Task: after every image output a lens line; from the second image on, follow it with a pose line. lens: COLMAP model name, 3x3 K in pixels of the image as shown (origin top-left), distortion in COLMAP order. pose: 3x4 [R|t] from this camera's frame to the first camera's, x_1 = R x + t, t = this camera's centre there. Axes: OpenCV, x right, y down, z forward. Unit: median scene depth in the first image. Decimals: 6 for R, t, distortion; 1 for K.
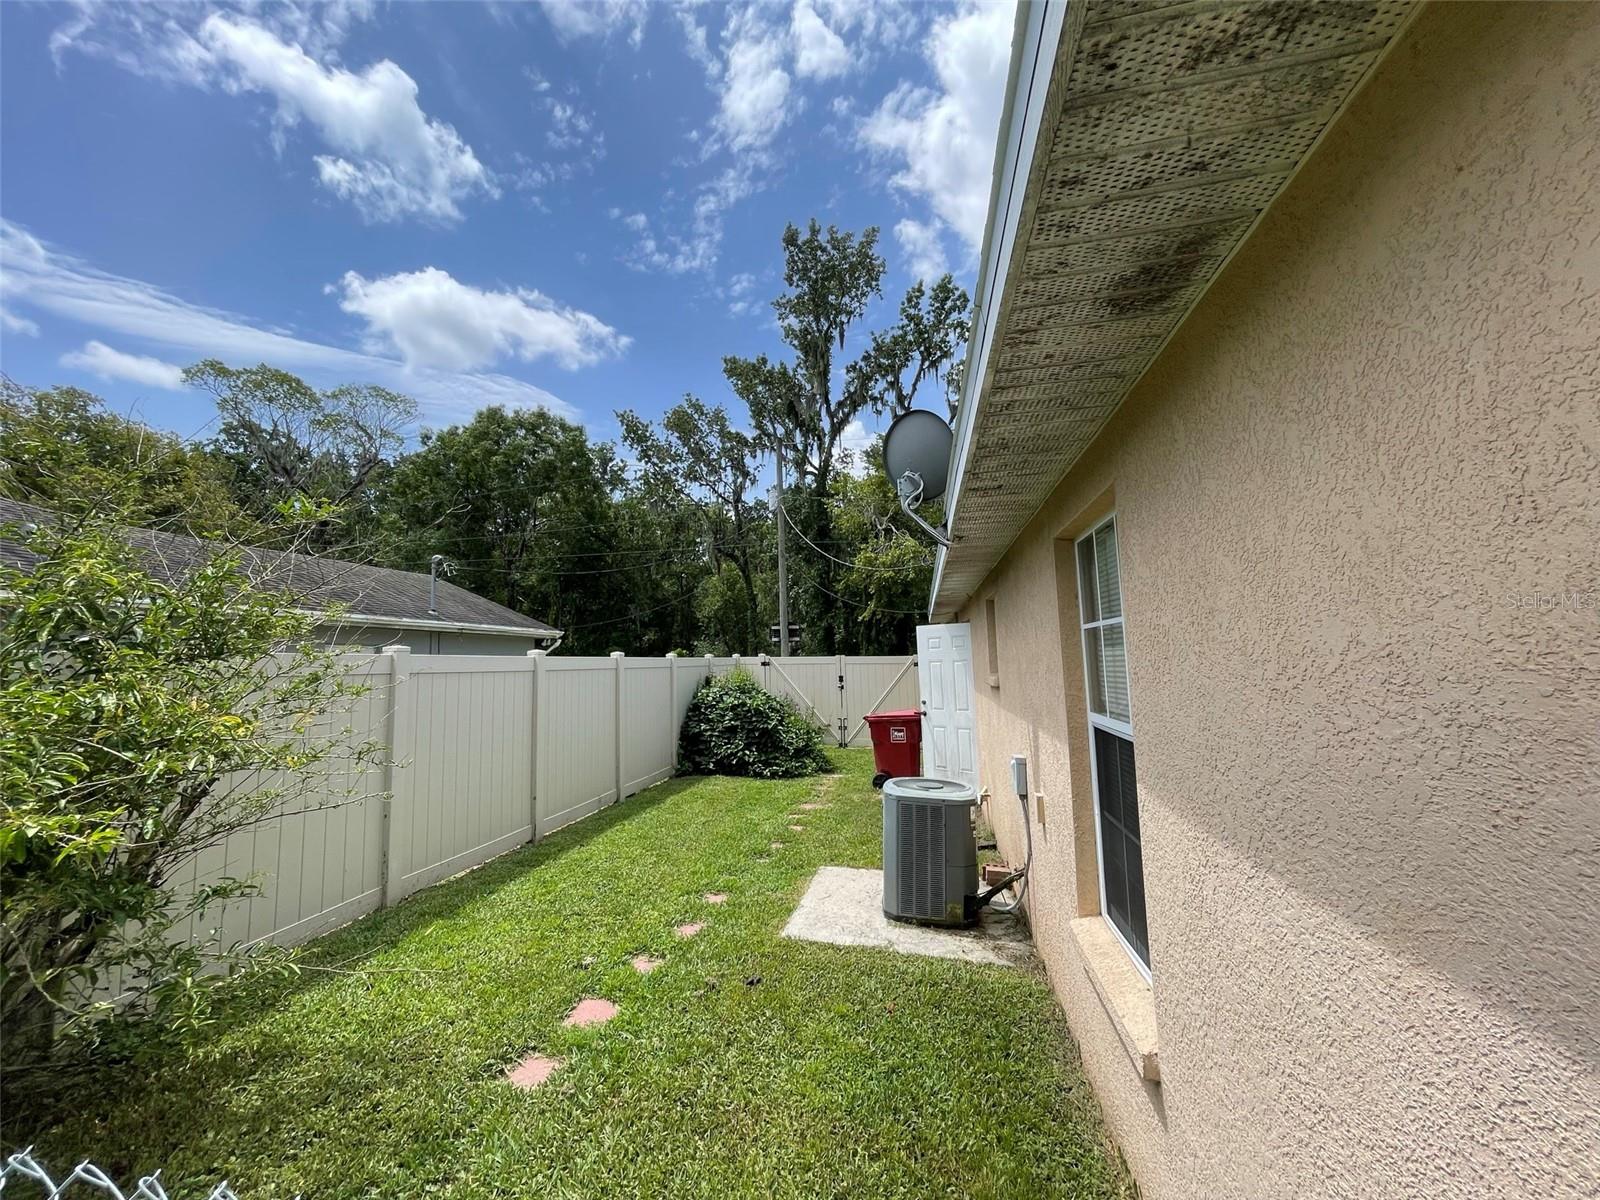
lens RADIAL K [[639.1, 0, 794.0], [0, 639.1, 591.2], [0, 0, 1]] dist [-0.003346, -0.000243]
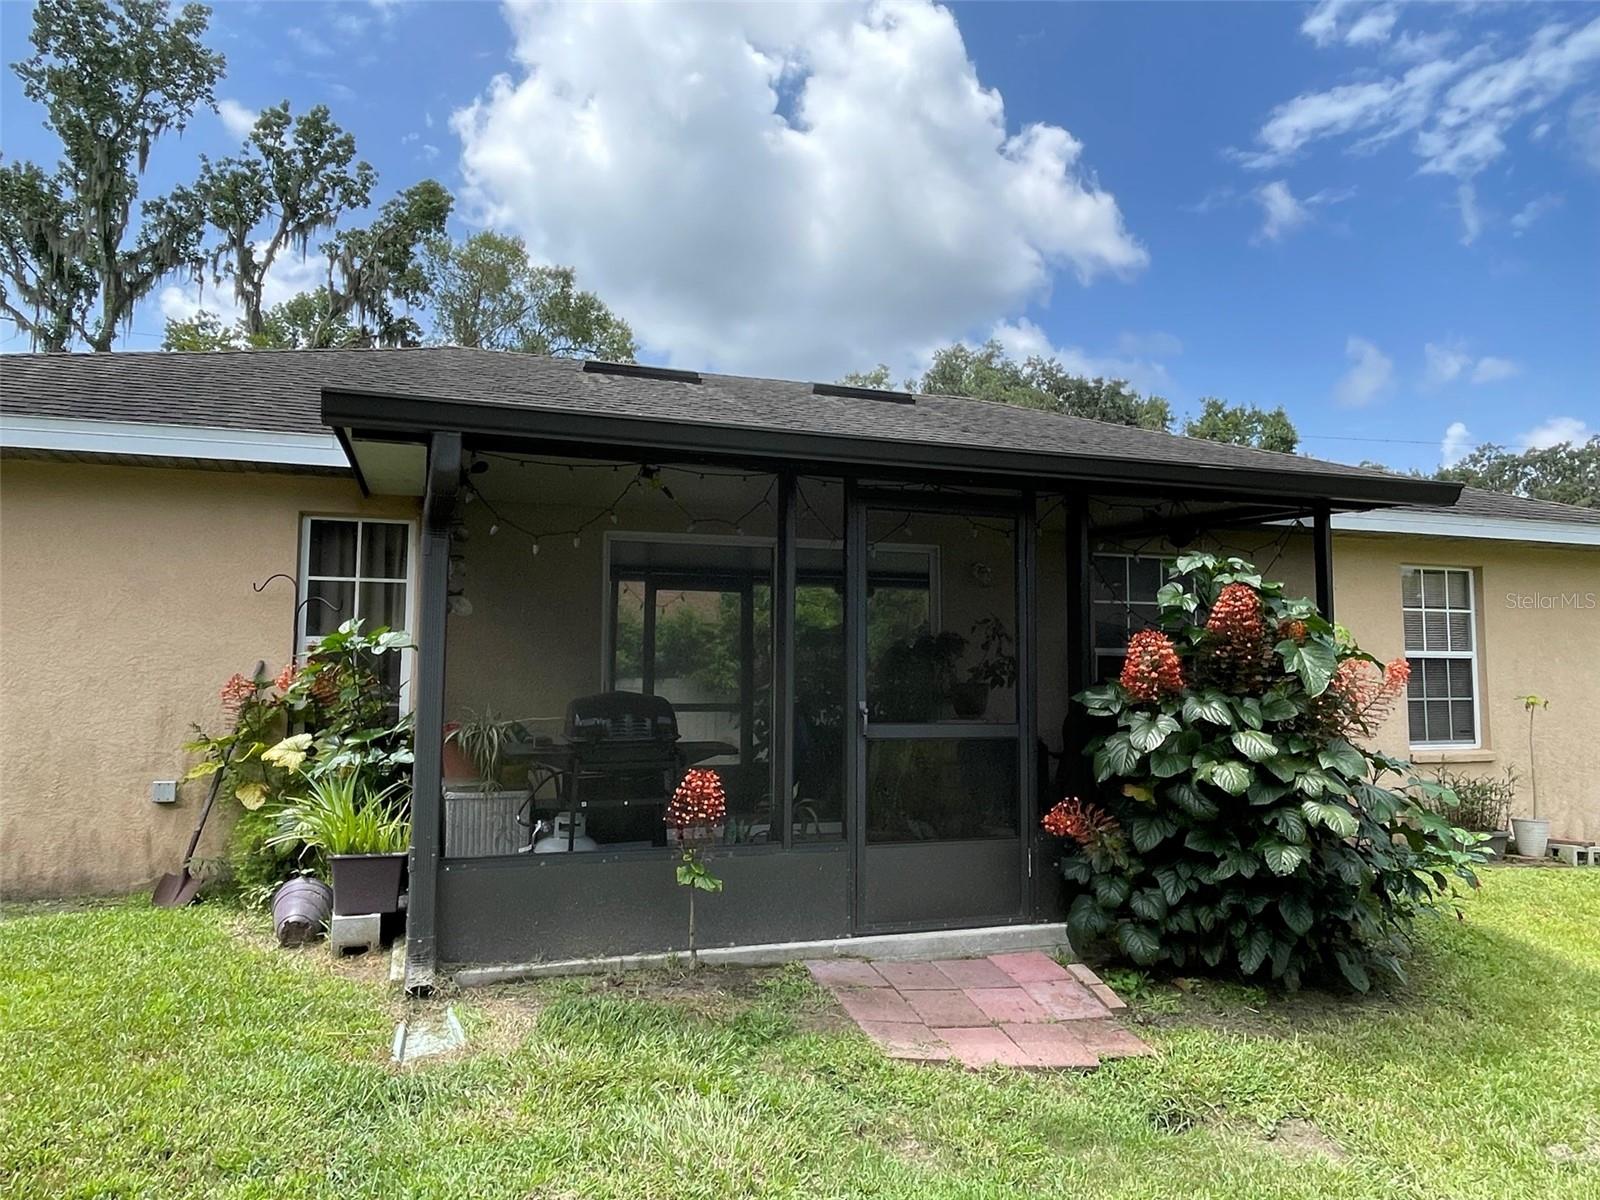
lens RADIAL K [[1127.6, 0, 791.4], [0, 1127.6, 595.2], [0, 0, 1]] dist [0.005478, -0.001500]
pose [[0.870944, 0.074053, 0.485771, 0.120700], [-0.082254, 0.996601, -0.004453, -0.007933], [-0.484449, -0.036078, 0.874075, -0.305230]]
